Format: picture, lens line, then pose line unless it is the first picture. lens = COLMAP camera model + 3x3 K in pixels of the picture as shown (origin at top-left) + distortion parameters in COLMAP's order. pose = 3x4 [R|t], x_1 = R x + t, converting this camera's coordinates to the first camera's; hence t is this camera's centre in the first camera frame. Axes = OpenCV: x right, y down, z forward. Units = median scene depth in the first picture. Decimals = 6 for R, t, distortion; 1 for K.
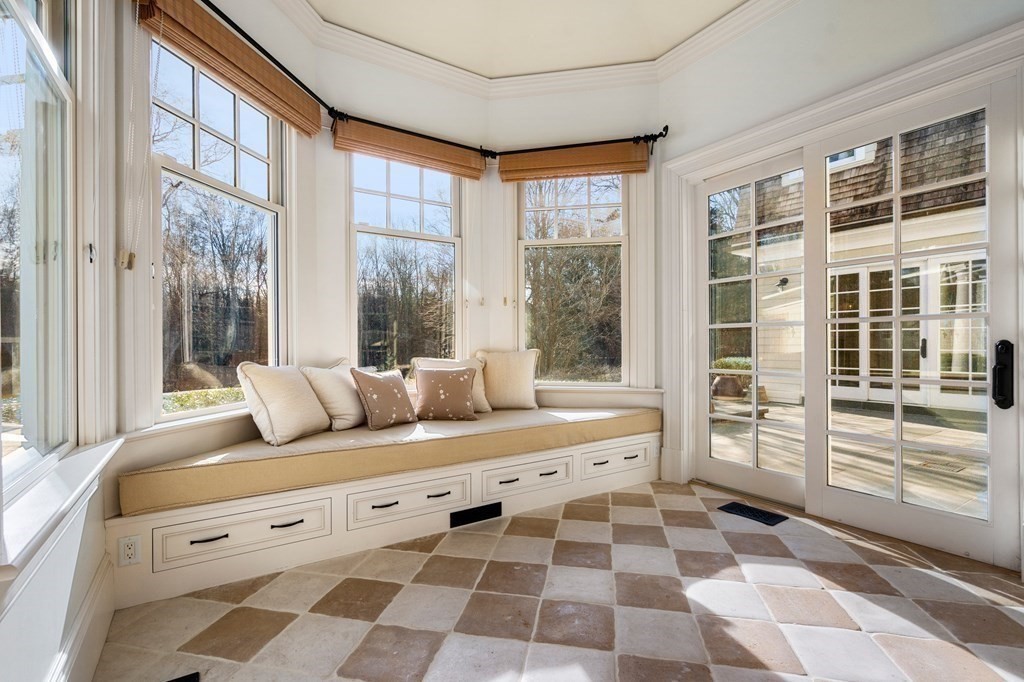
lens RADIAL K [[476.2, 0, 512.0], [0, 476.2, 341.0], [0, 0, 1]] dist [0.001306, 0.000082]
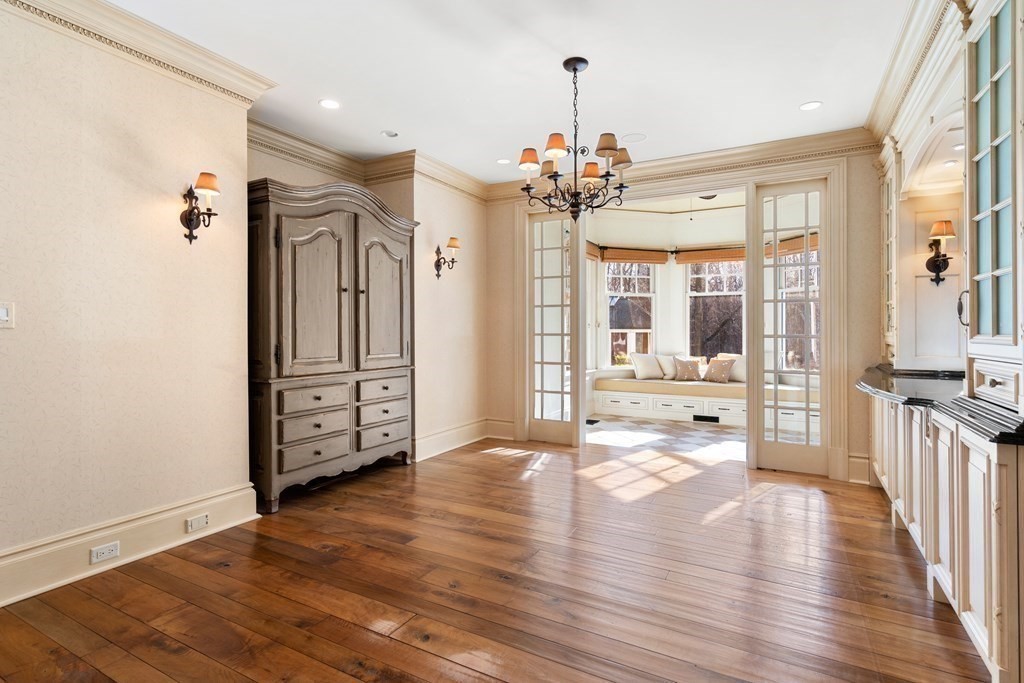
lens RADIAL K [[504.8, 0, 512.0], [0, 504.8, 341.5], [0, 0, 1]] dist [0.000582, 0.000108]
pose [[0.468771, 0.020252, -0.883088, 1.678431], [0.005831, 0.999644, 0.026020, -0.099230], [0.883301, -0.017347, 0.468486, -1.039812]]
